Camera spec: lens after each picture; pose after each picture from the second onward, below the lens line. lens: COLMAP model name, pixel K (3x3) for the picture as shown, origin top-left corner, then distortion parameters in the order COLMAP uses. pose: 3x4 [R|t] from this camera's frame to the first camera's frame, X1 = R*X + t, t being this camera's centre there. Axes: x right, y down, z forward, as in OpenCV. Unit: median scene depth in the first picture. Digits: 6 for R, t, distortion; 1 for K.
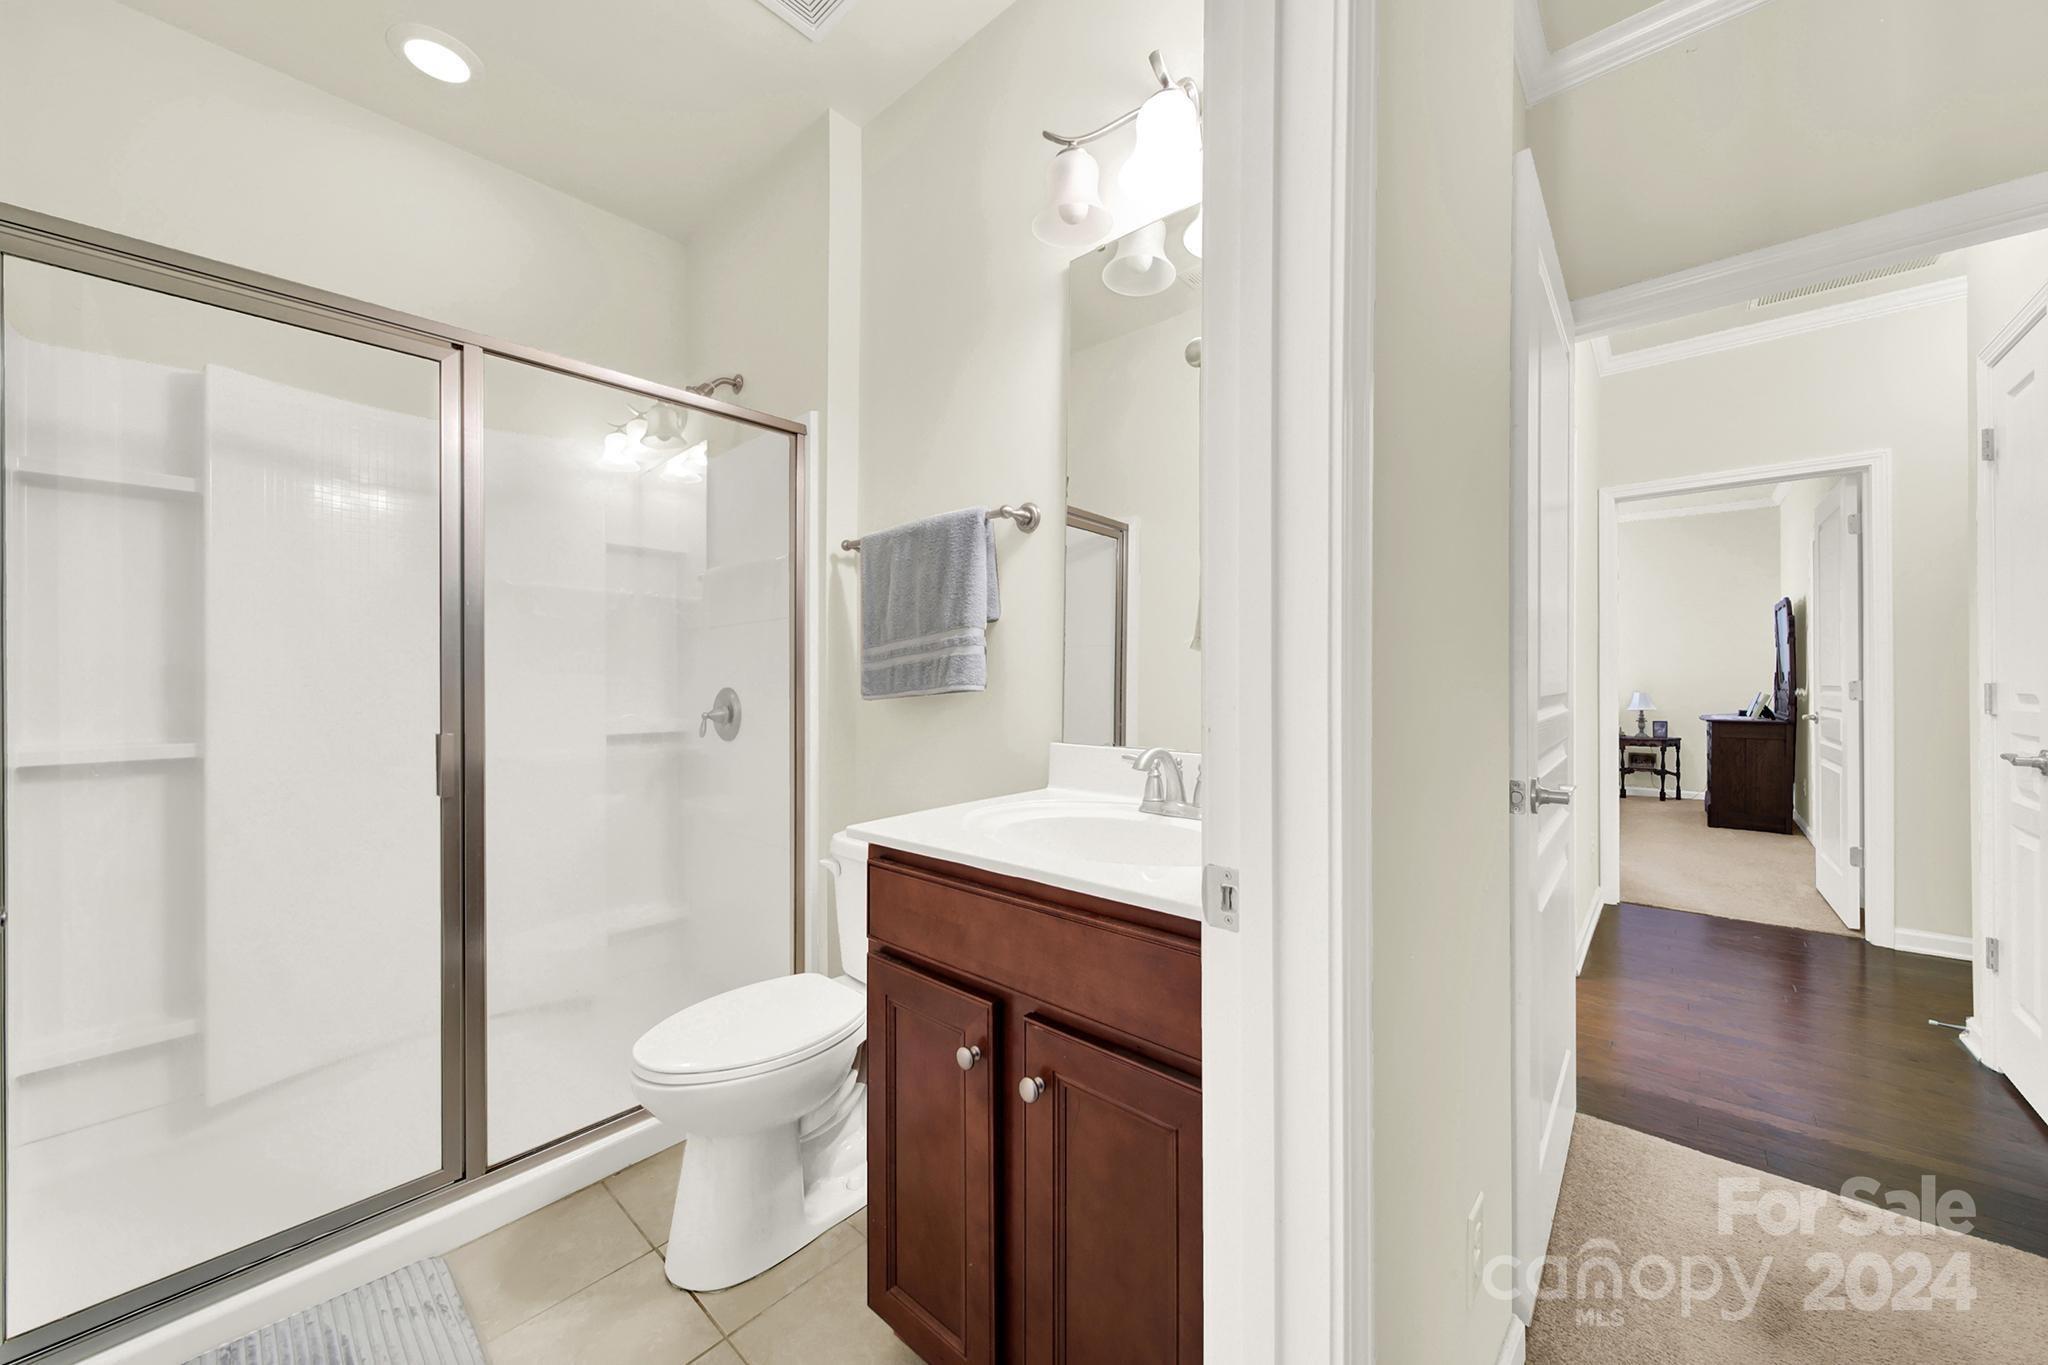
lens RADIAL K [[730.9, 0, 1024.0], [0, 730.9, 682.5], [0, 0, 1]] dist [-0.001476, -0.000168]
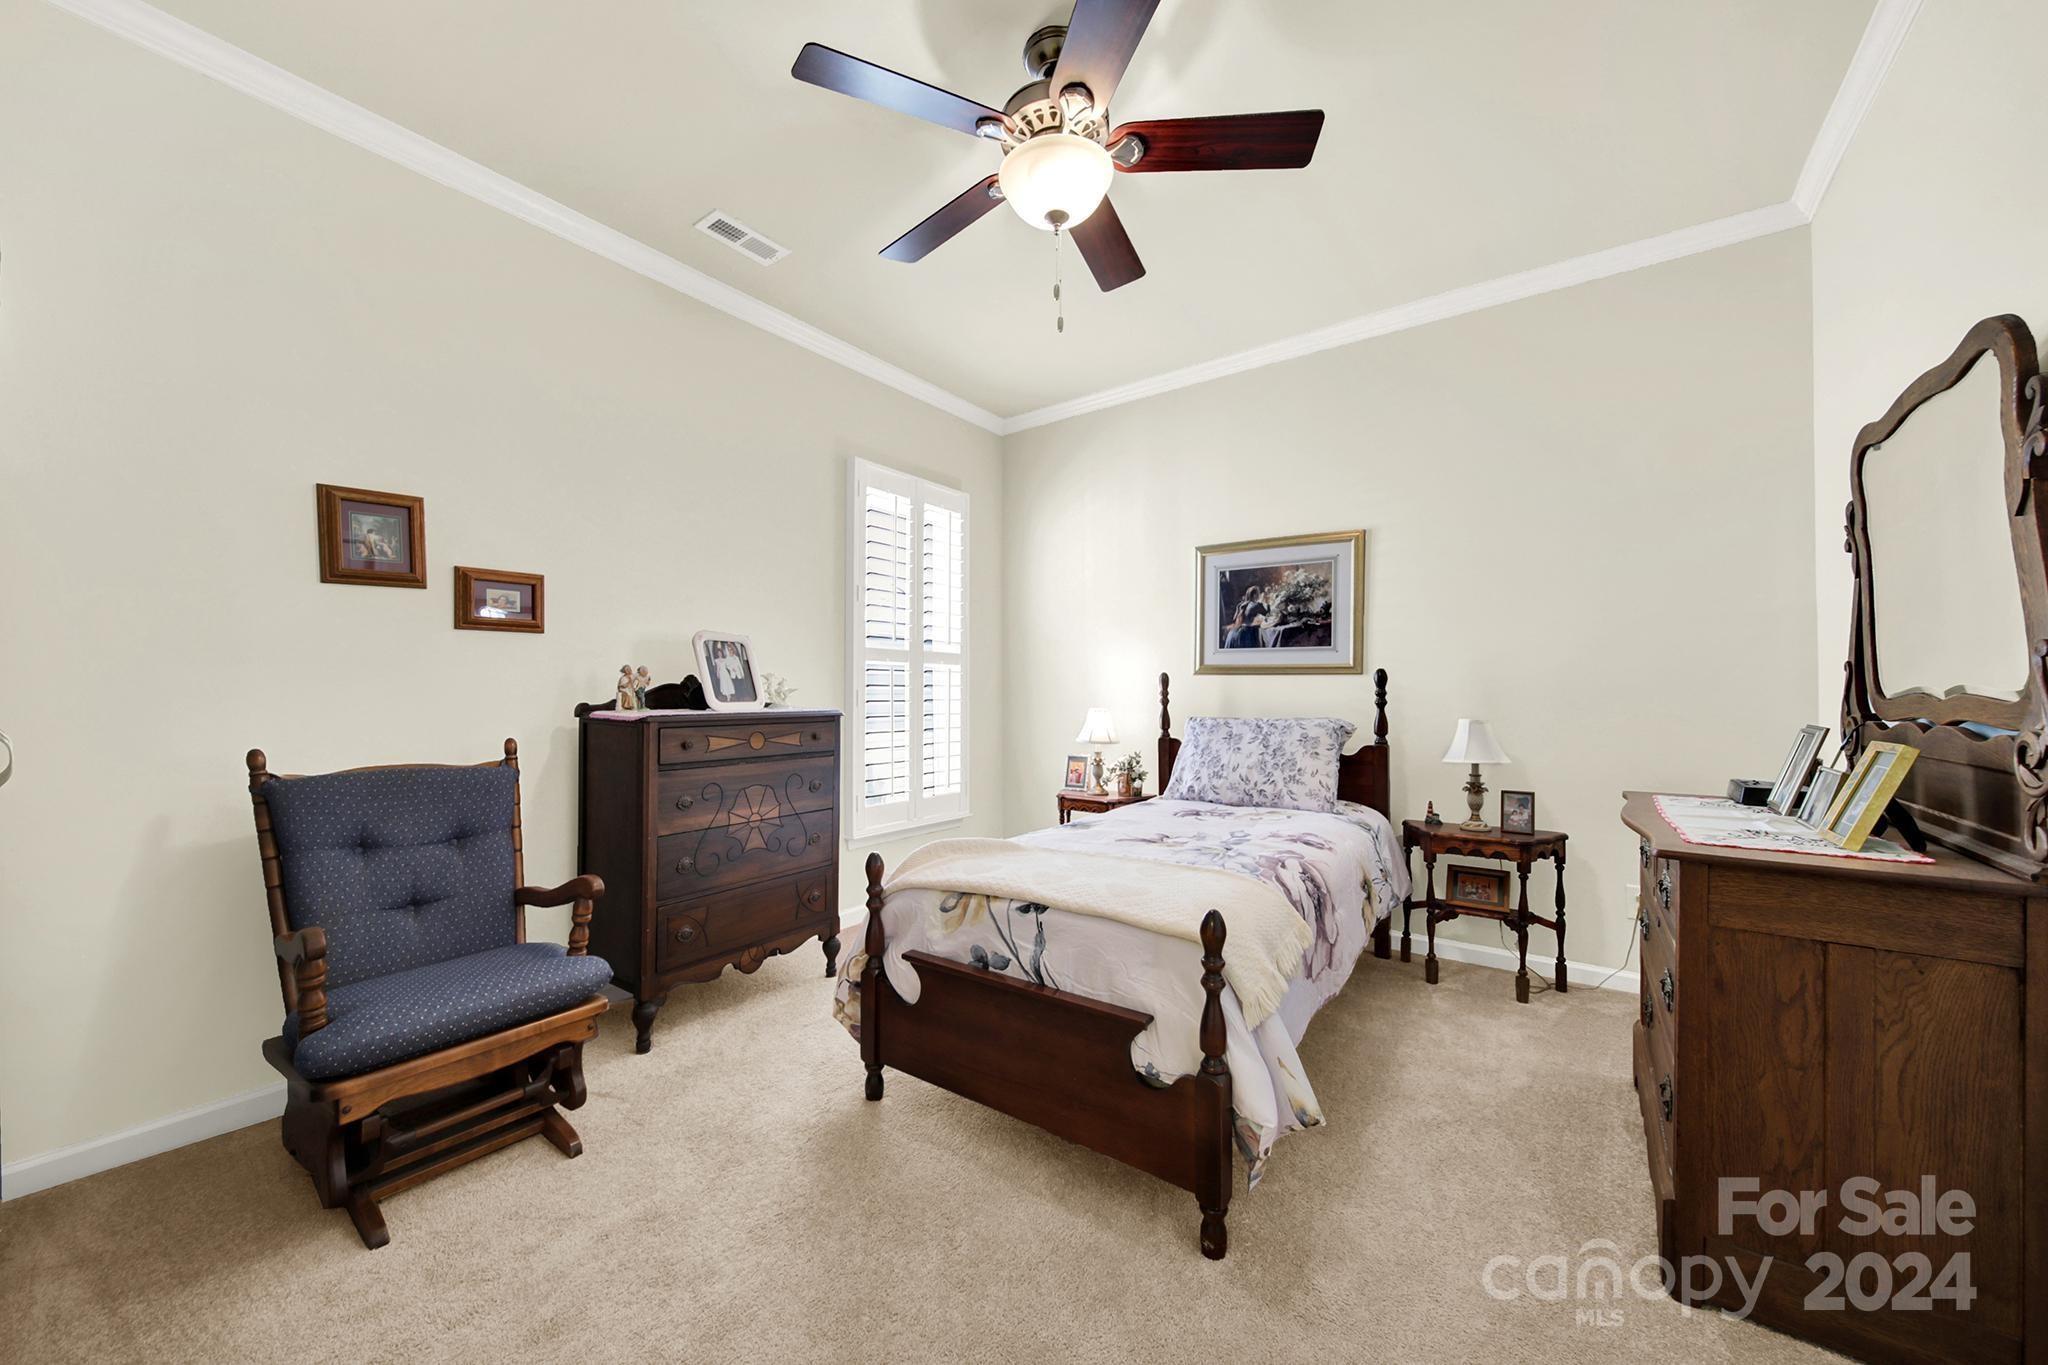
lens RADIAL K [[730.9, 0, 1024.0], [0, 730.9, 682.5], [0, 0, 1]] dist [-0.001476, -0.000168]
pose [[0.995319, 0.003272, 0.096591, 0.570007], [-0.003137, 0.999994, -0.001551, -0.003675], [-0.096595, 0.001241, 0.995323, 0.635867]]
